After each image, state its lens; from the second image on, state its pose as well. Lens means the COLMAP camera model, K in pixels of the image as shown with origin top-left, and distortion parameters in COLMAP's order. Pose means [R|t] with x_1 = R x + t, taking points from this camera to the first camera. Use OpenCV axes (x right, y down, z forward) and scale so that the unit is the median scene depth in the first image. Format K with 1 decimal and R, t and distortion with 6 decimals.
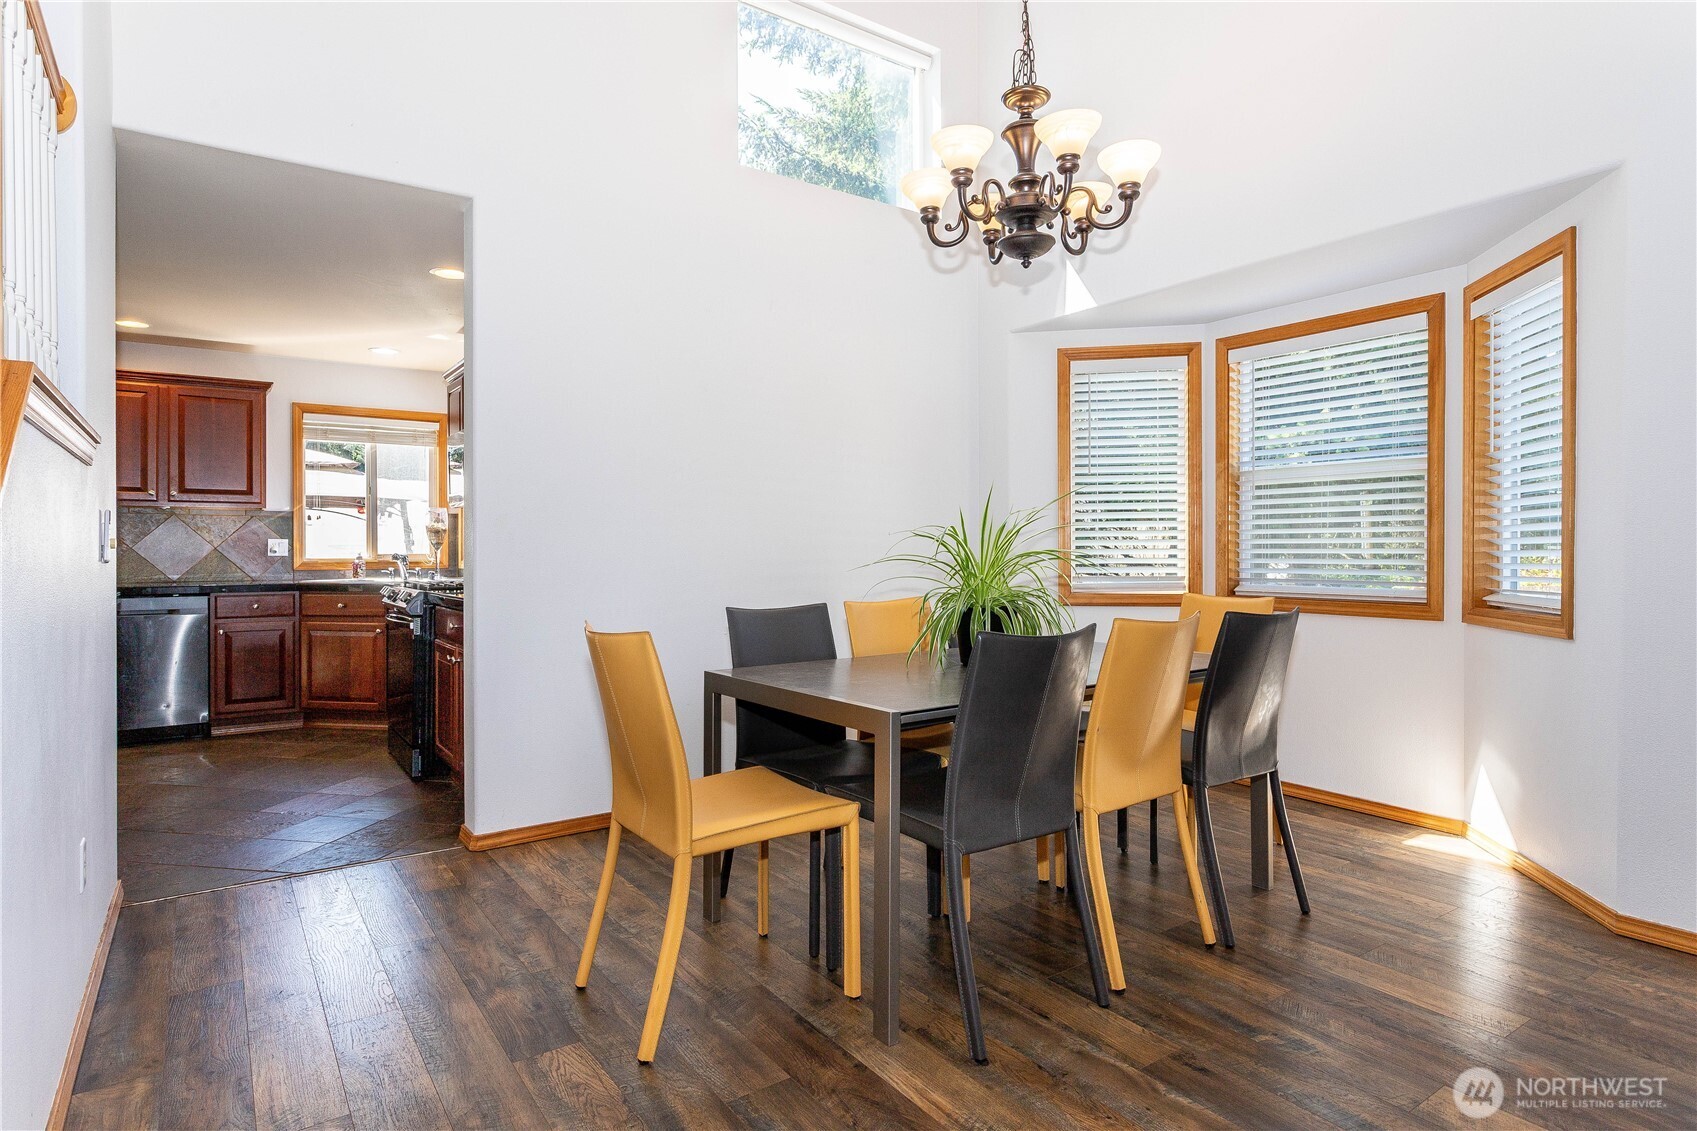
lens RADIAL K [[915.5, 0, 841.8], [0, 915.5, 551.1], [0, 0, 1]] dist [0.000124, 0.003093]
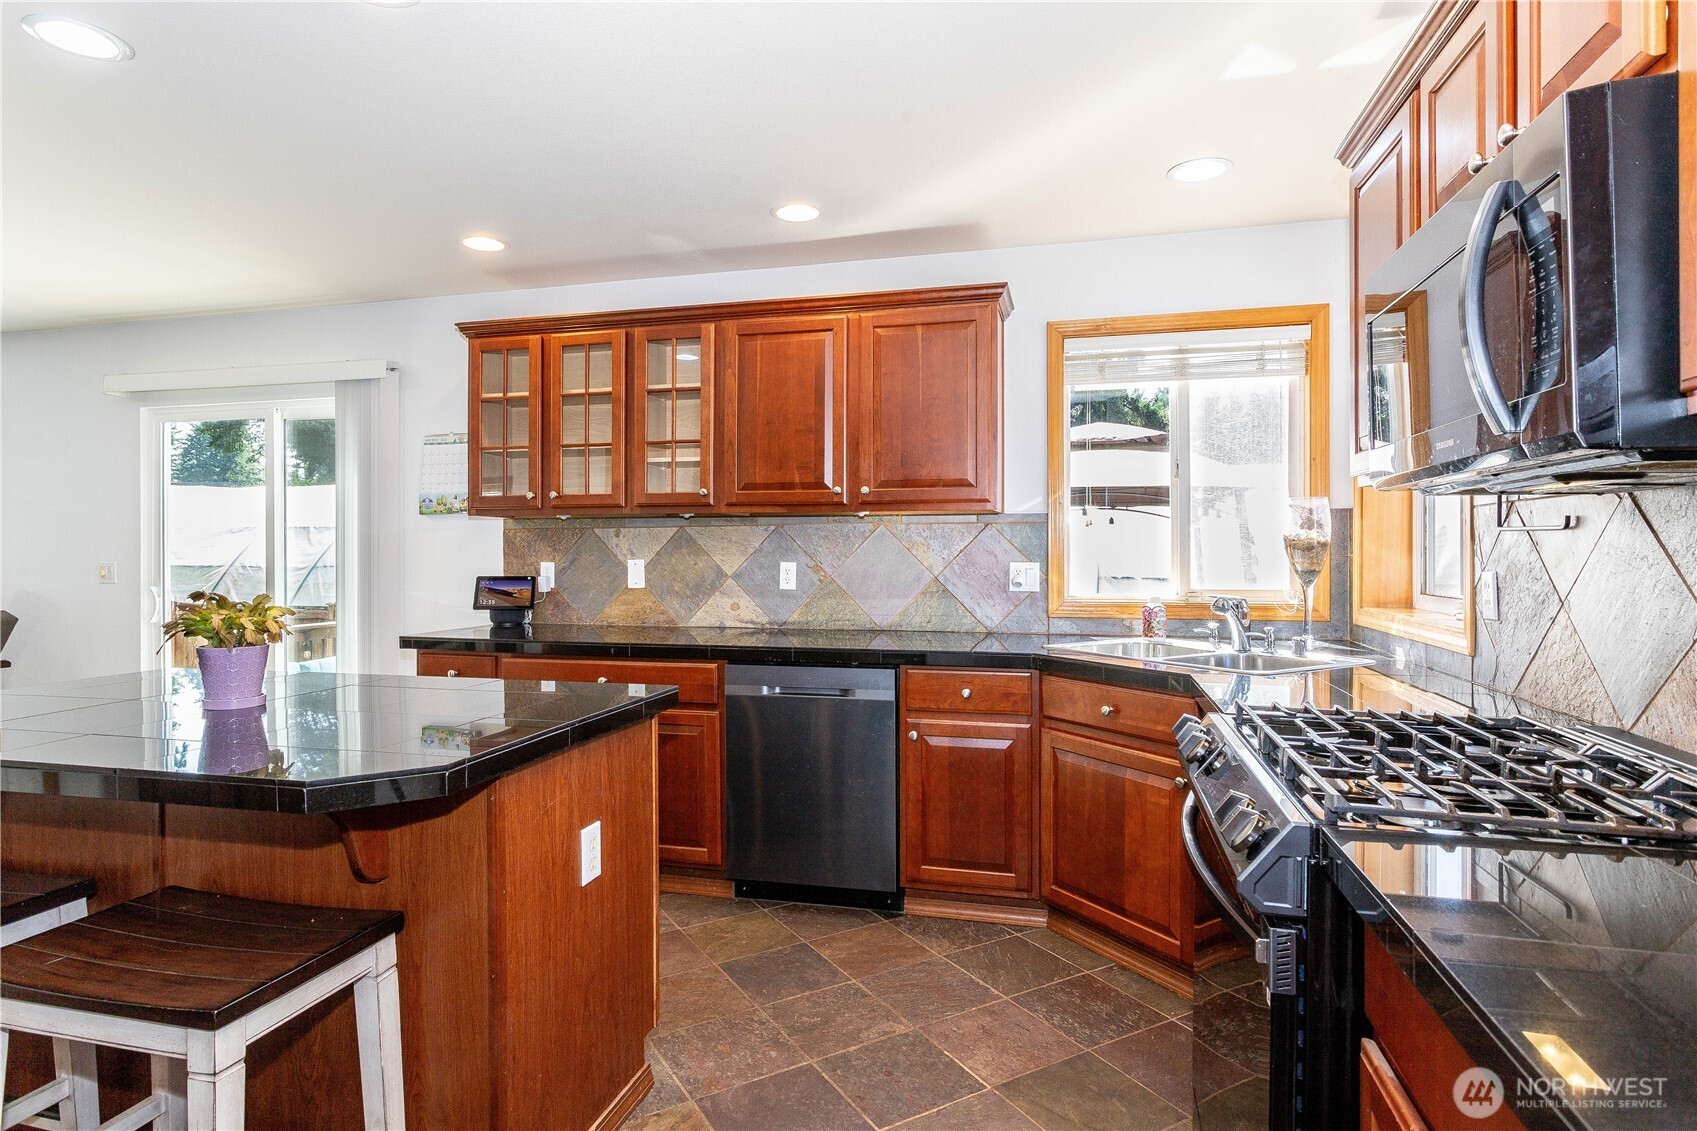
lens RADIAL K [[915.5, 0, 843.6], [0, 915.5, 552.8], [0, 0, 1]] dist [0.000124, 0.003093]
pose [[0.654054, 0.004313, -0.756435, -0.251587], [-0.000469, 0.999986, 0.005297, -0.021970], [0.756447, -0.003110, 0.654047, 0.531581]]
